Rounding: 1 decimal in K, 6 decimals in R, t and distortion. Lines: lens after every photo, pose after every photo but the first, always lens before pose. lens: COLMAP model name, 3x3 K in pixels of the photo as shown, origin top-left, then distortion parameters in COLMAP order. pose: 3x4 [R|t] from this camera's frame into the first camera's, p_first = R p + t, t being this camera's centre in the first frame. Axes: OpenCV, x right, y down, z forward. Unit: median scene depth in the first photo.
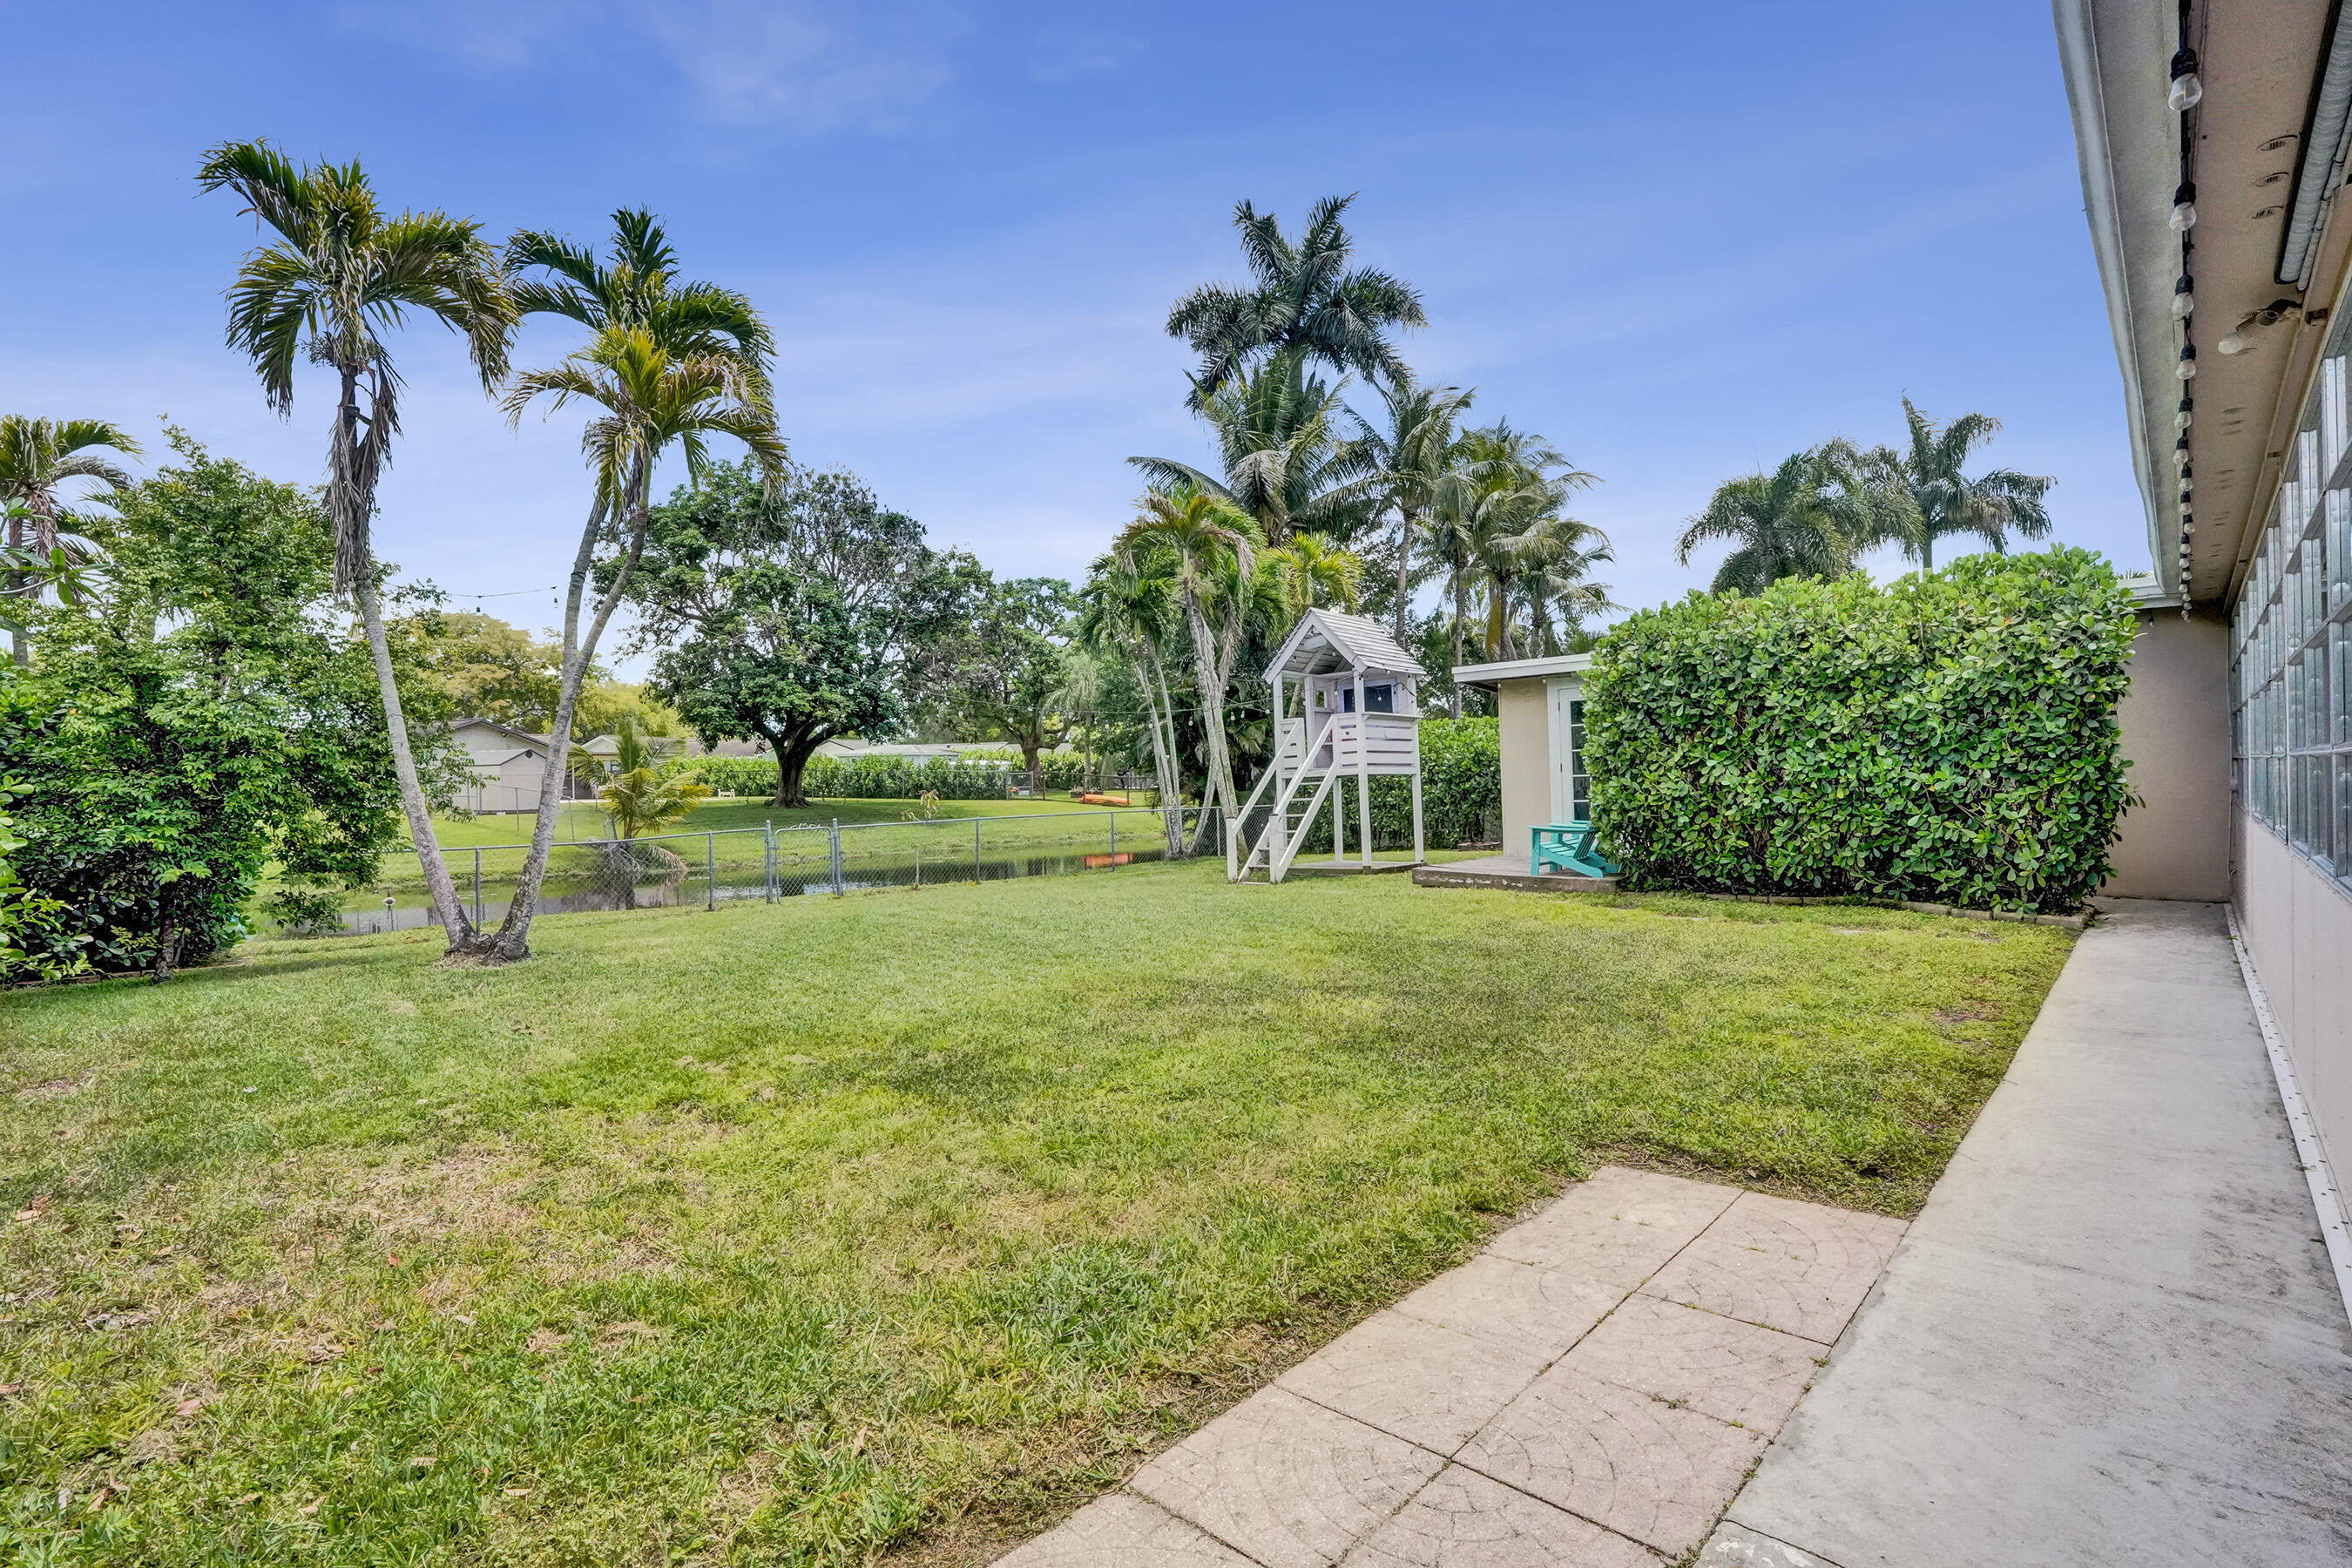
lens RADIAL K [[1075.7, 0, 1154.6], [0, 1075.7, 792.4], [0, 0, 1]] dist [-0.063470, 0.020368]
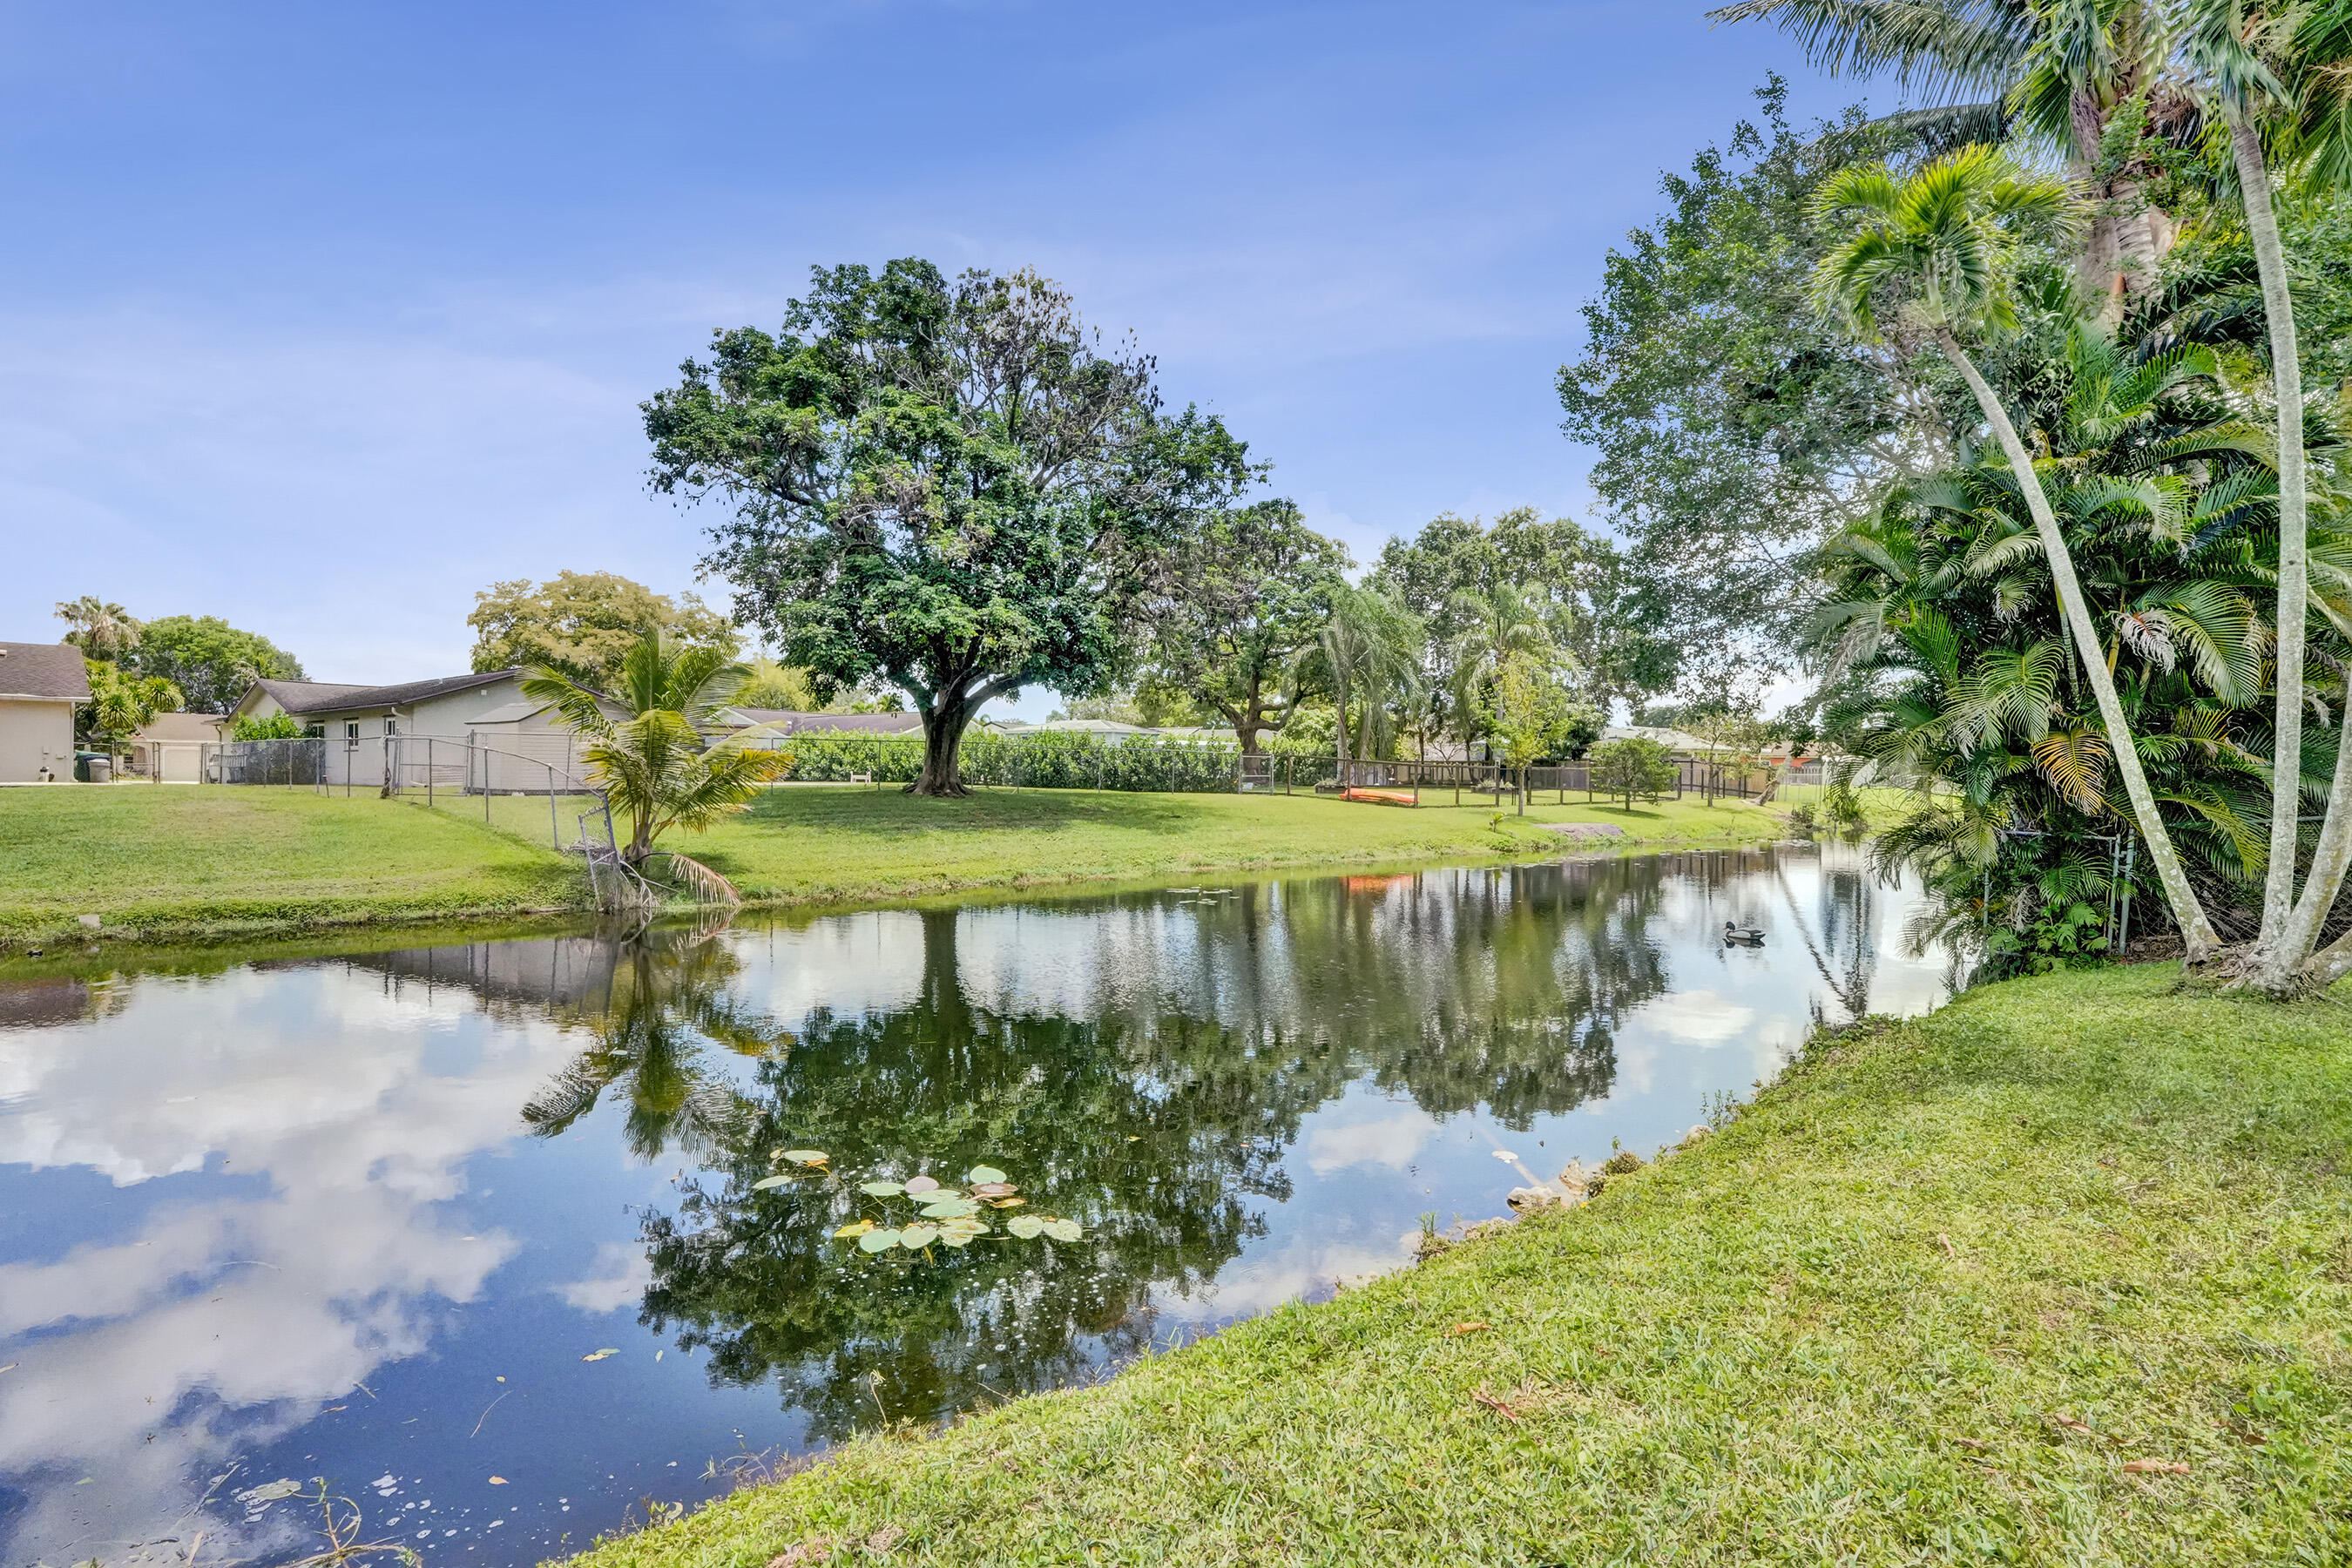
lens RADIAL K [[1075.7, 0, 1153.0], [0, 1075.7, 776.5], [0, 0, 1]] dist [-0.063470, 0.020368]
pose [[0.990122, 0.020762, -0.138665, -0.113873], [-0.022990, 0.999631, -0.014487, 0.008312], [0.138313, 0.017532, 0.990233, 0.346810]]
